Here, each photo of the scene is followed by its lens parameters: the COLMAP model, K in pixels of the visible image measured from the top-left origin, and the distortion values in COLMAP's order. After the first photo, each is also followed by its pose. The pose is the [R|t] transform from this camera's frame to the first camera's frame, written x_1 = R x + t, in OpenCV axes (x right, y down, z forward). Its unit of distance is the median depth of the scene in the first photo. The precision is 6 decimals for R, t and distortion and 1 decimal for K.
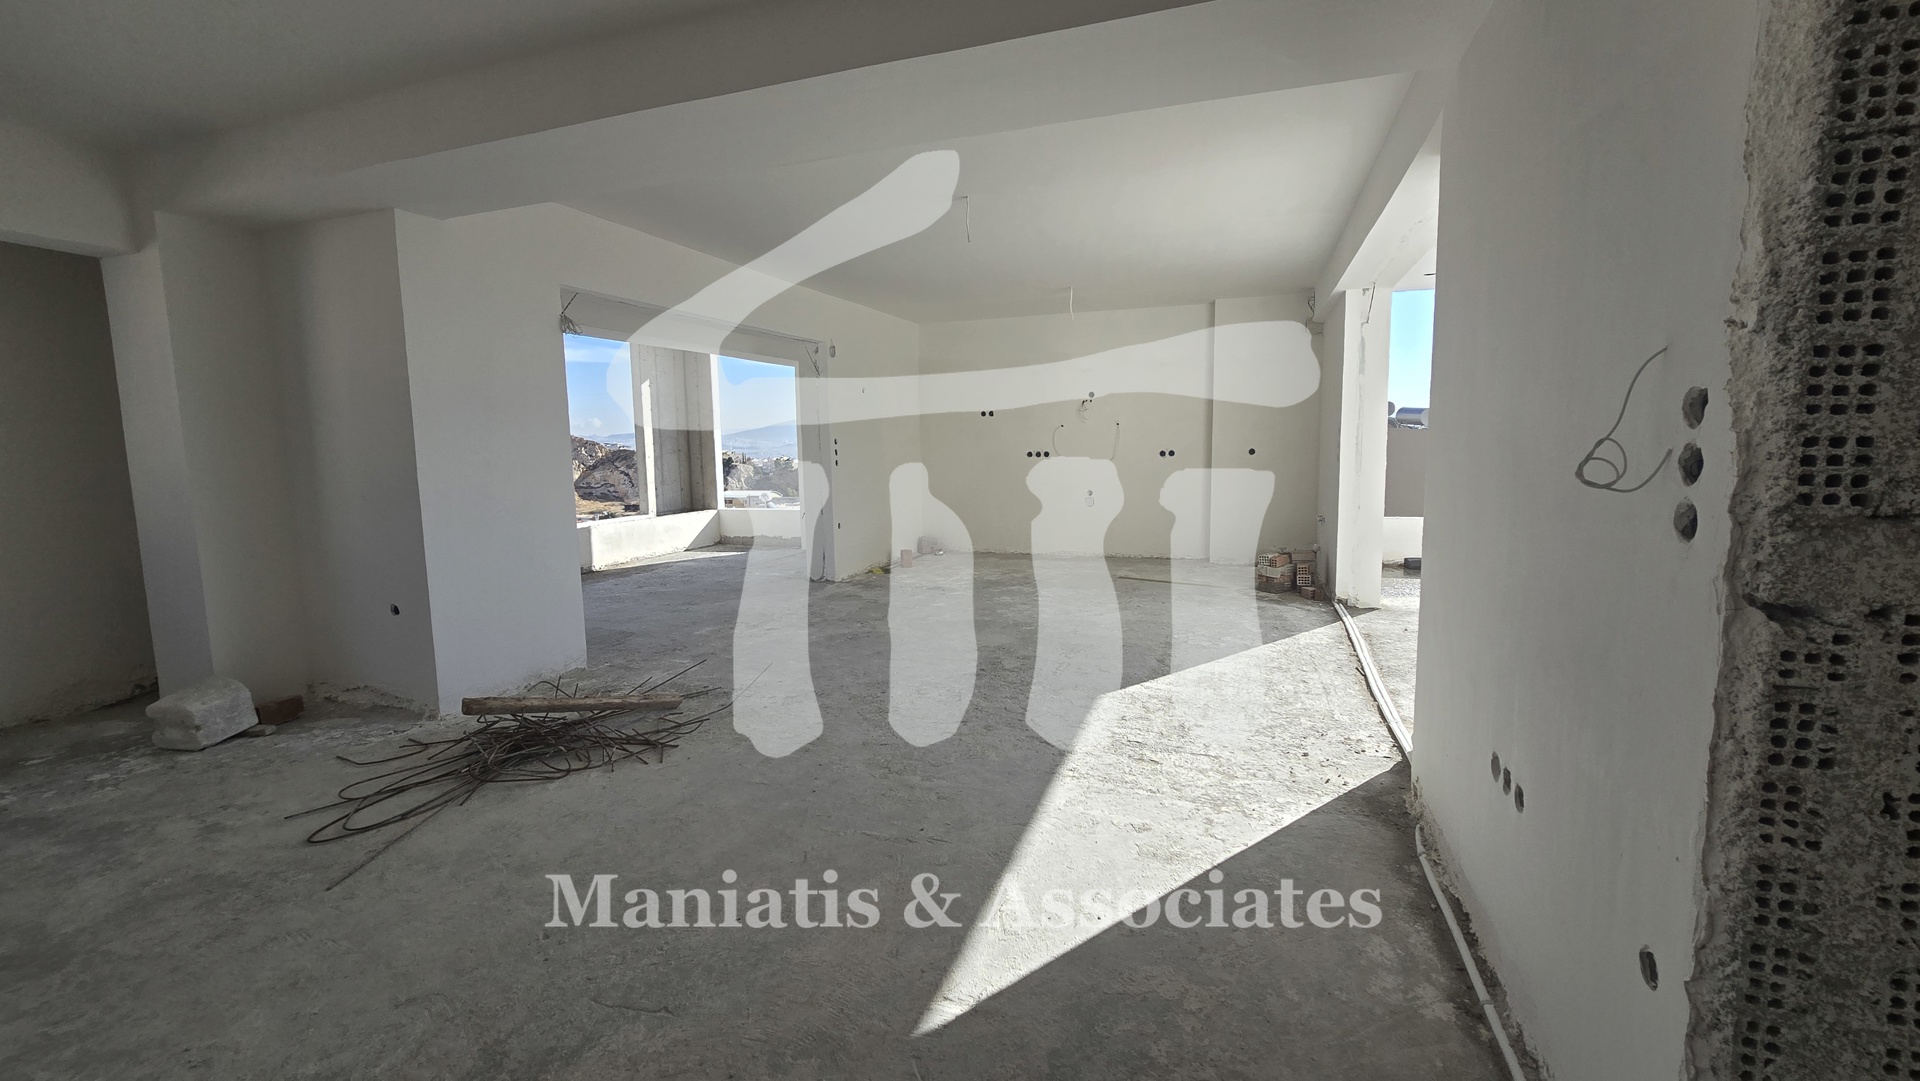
lens RADIAL K [[764.2, 0, 961.5], [0, 764.2, 541.4], [0, 0, 1]] dist [-0.005992, 0.001316]
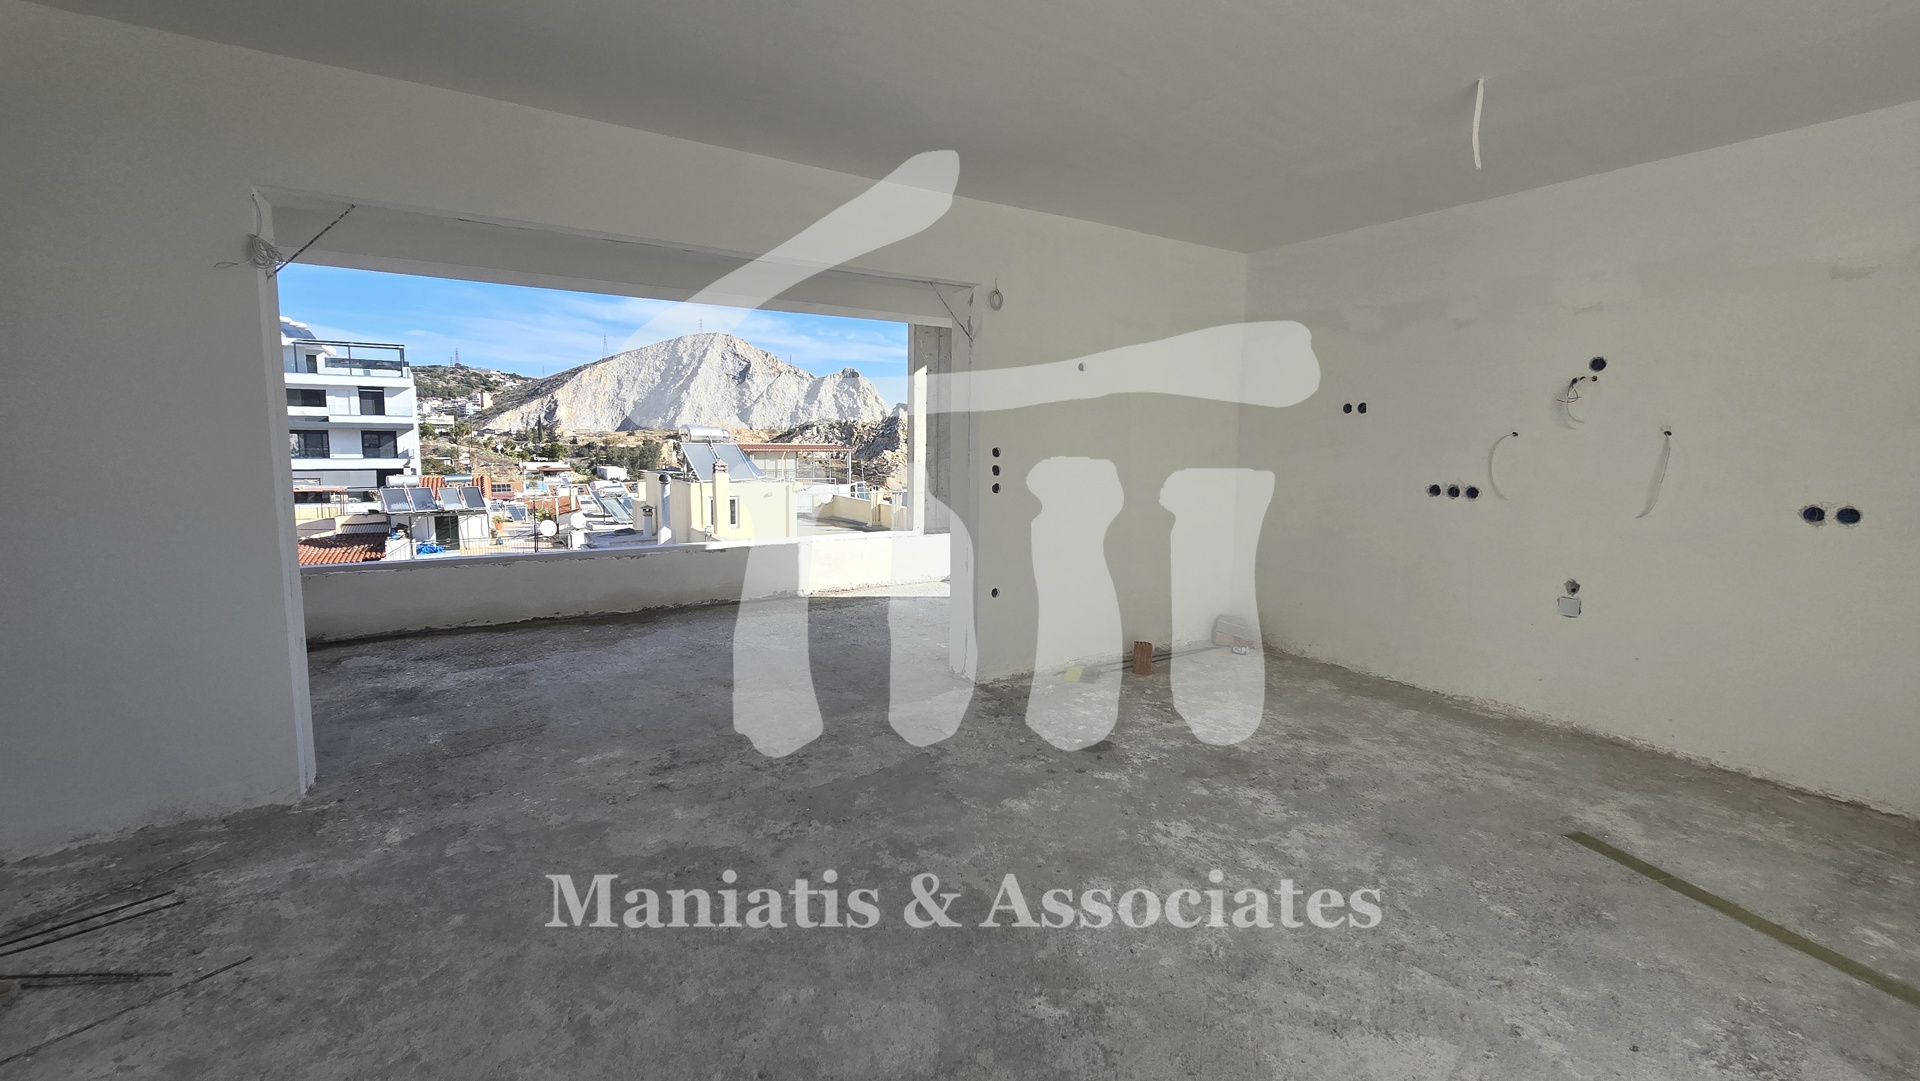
lens RADIAL K [[764.2, 0, 974.3], [0, 764.2, 531.2], [0, 0, 1]] dist [-0.005992, 0.001316]
pose [[0.787884, 0.098789, -0.607848, 0.256953], [-0.106156, 0.994061, 0.023959, -0.111392], [0.606605, 0.045650, 0.793692, 0.703890]]
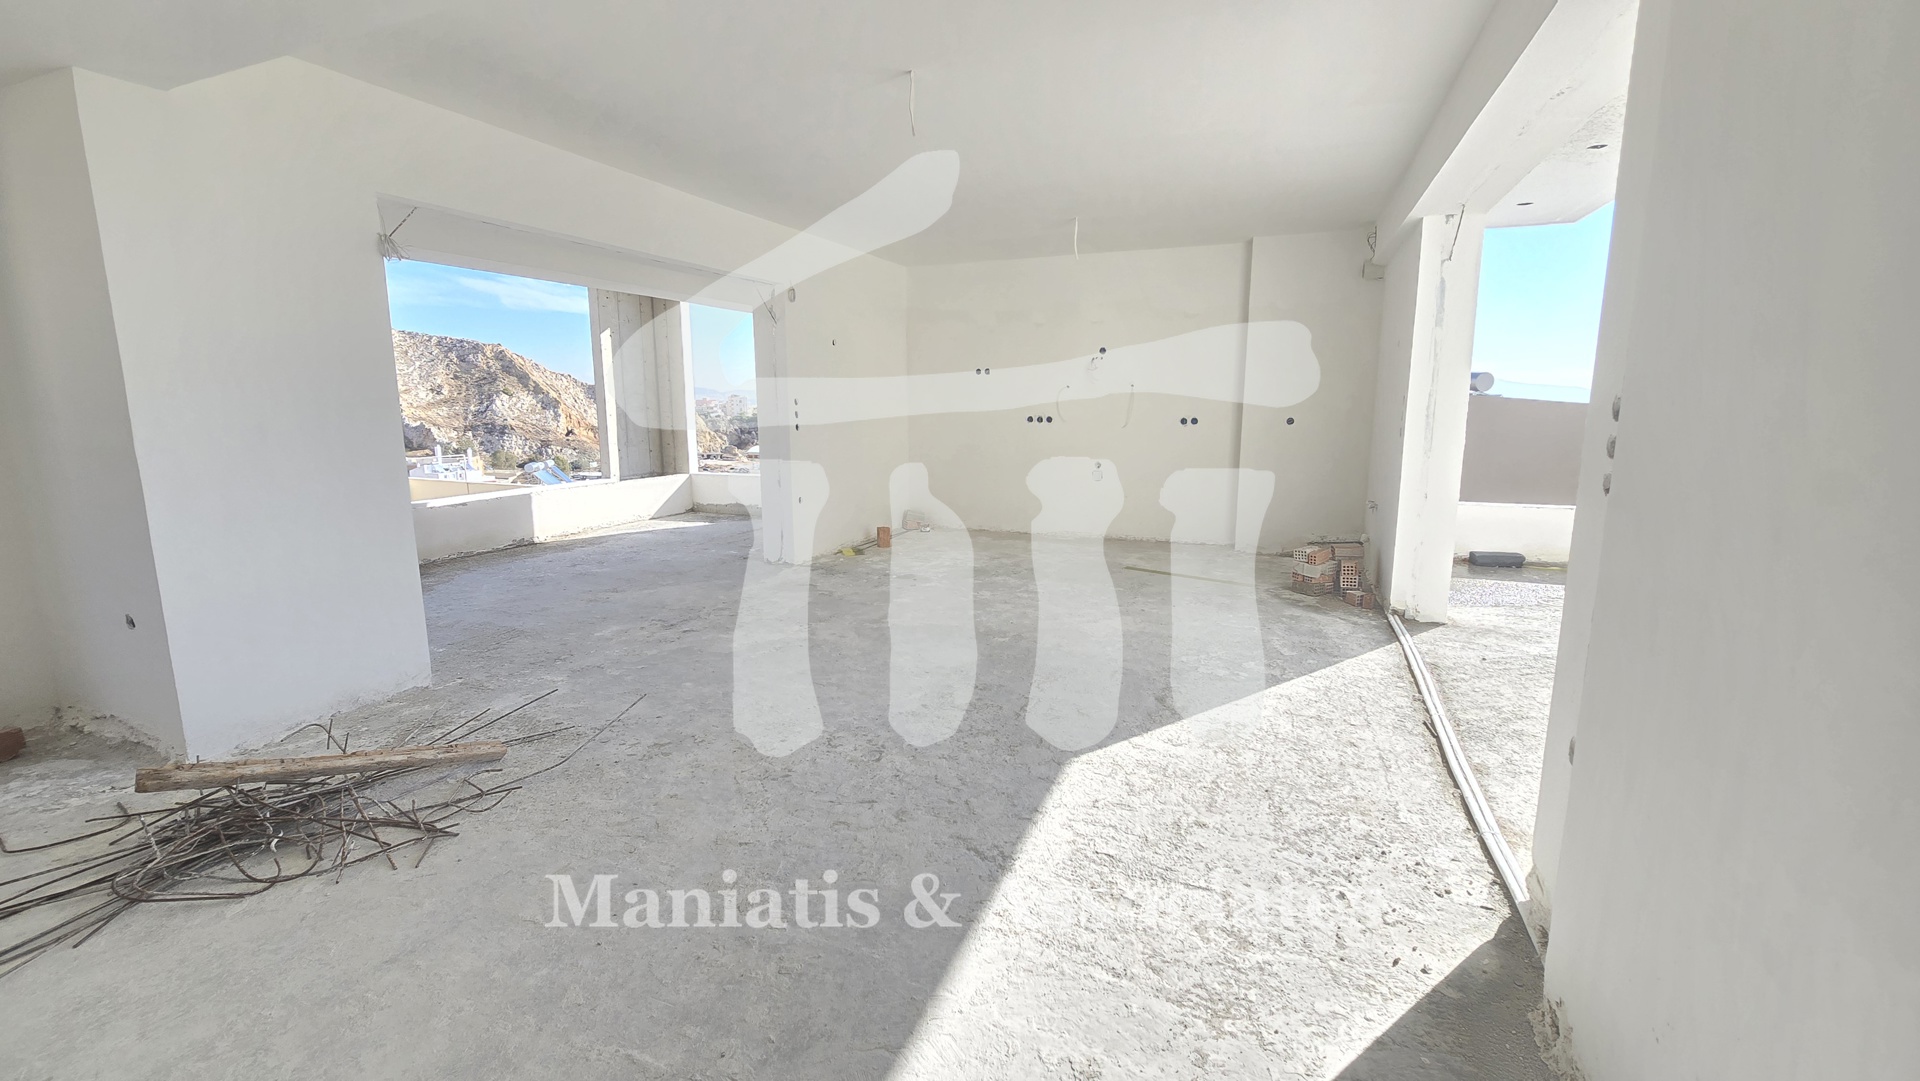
lens RADIAL K [[764.2, 0, 955.0], [0, 764.2, 529.8], [0, 0, 1]] dist [-0.005992, 0.001316]
pose [[0.998795, 0.023189, -0.043247, 0.072461], [-0.021501, 0.999004, 0.039093, -0.033690], [0.044110, -0.038116, 0.998299, 0.200302]]
